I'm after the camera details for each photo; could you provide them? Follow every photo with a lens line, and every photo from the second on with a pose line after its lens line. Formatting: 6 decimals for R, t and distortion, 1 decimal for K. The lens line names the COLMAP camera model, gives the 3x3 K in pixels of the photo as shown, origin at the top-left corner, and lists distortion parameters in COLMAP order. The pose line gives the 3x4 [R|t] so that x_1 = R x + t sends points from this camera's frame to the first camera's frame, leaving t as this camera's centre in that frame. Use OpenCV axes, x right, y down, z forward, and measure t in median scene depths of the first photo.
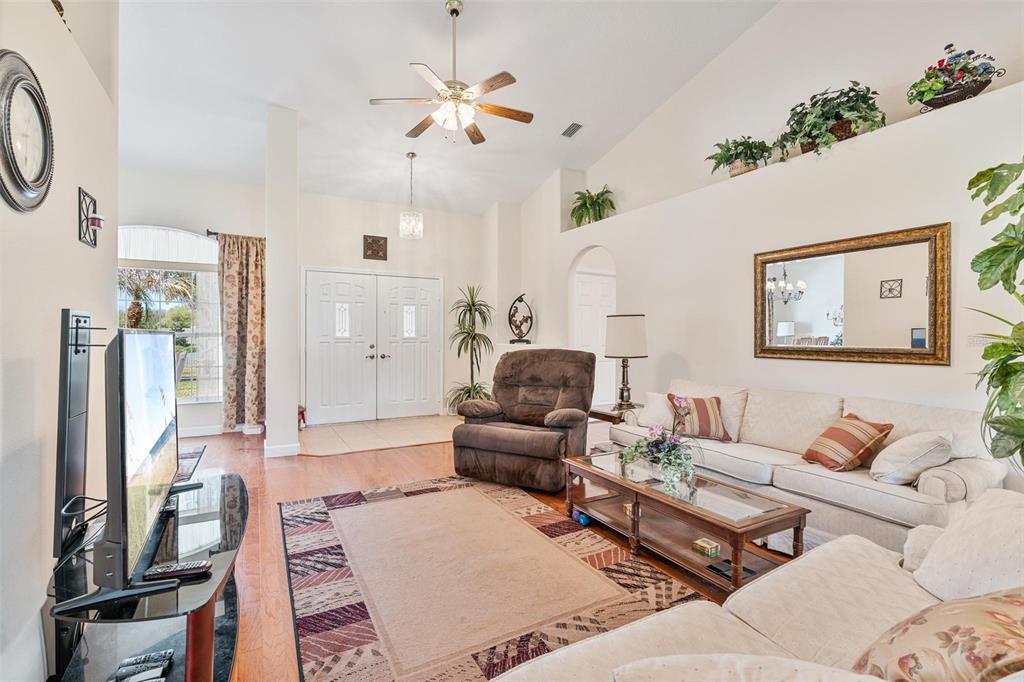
lens RADIAL K [[462.2, 0, 505.3], [0, 462.2, 336.3], [0, 0, 1]] dist [0.000452, 0.000479]
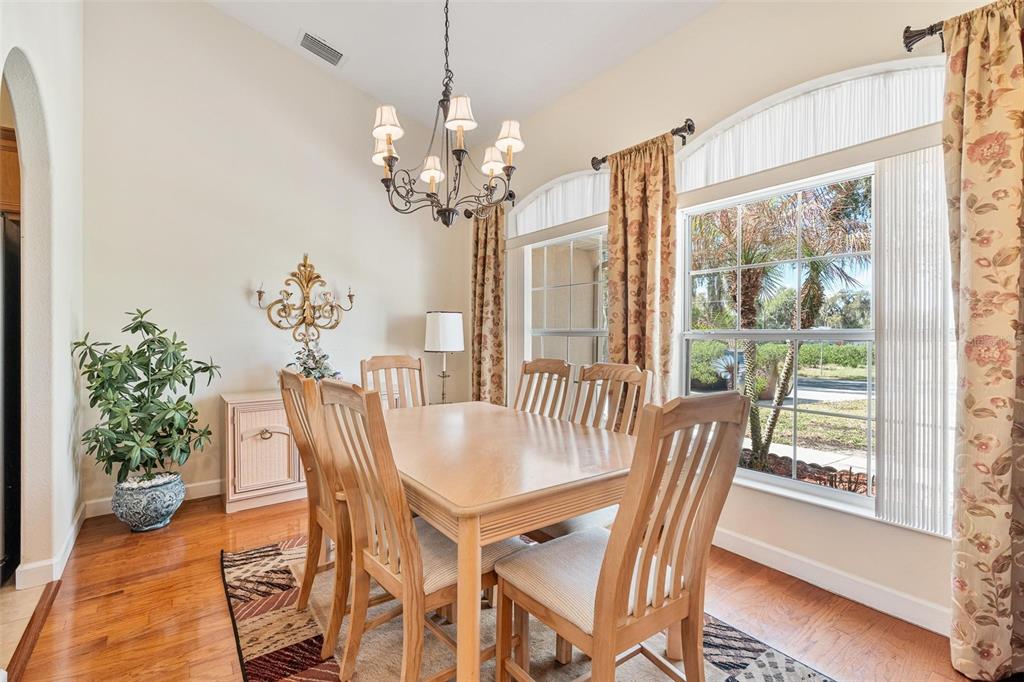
lens RADIAL K [[462.2, 0, 505.3], [0, 462.2, 336.3], [0, 0, 1]] dist [0.000452, 0.000479]
pose [[0.135248, 0.000527, -0.990812, -0.338071], [-0.003624, 0.999993, 0.000037, -0.000984], [0.990805, 0.003586, 0.135249, 0.648019]]
